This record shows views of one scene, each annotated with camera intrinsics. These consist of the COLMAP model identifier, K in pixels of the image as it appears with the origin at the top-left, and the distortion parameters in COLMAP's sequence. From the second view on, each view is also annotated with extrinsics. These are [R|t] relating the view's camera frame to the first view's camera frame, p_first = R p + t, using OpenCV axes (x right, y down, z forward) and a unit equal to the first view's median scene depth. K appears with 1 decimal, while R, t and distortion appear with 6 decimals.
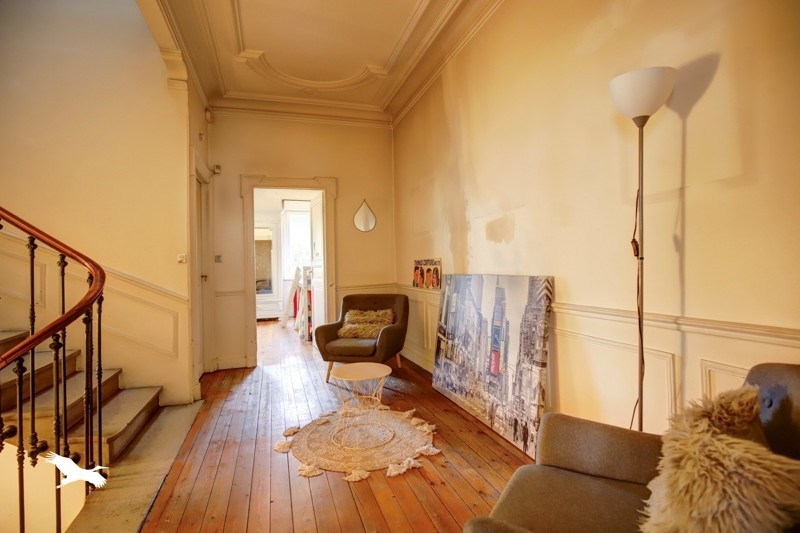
lens RADIAL K [[391.6, 0, 401.4], [0, 391.6, 264.6], [0, 0, 1]] dist [0.000533, 0.000043]
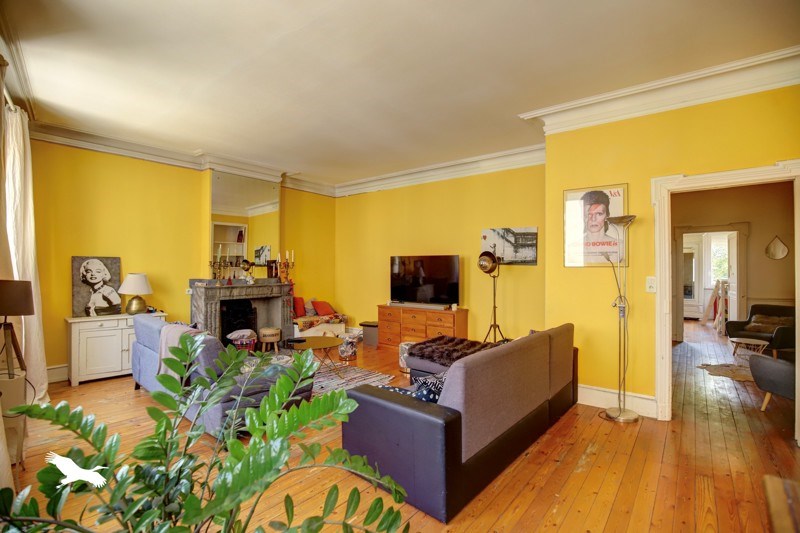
lens RADIAL K [[398.1, 0, 402.6], [0, 398.1, 265.3], [0, 0, 1]] dist [-0.005608, -0.000893]
pose [[0.583661, 0.016656, -0.811827, 0.231354], [-0.014207, 0.999846, 0.010300, -0.050115], [0.811873, 0.005522, 0.583808, -0.741628]]
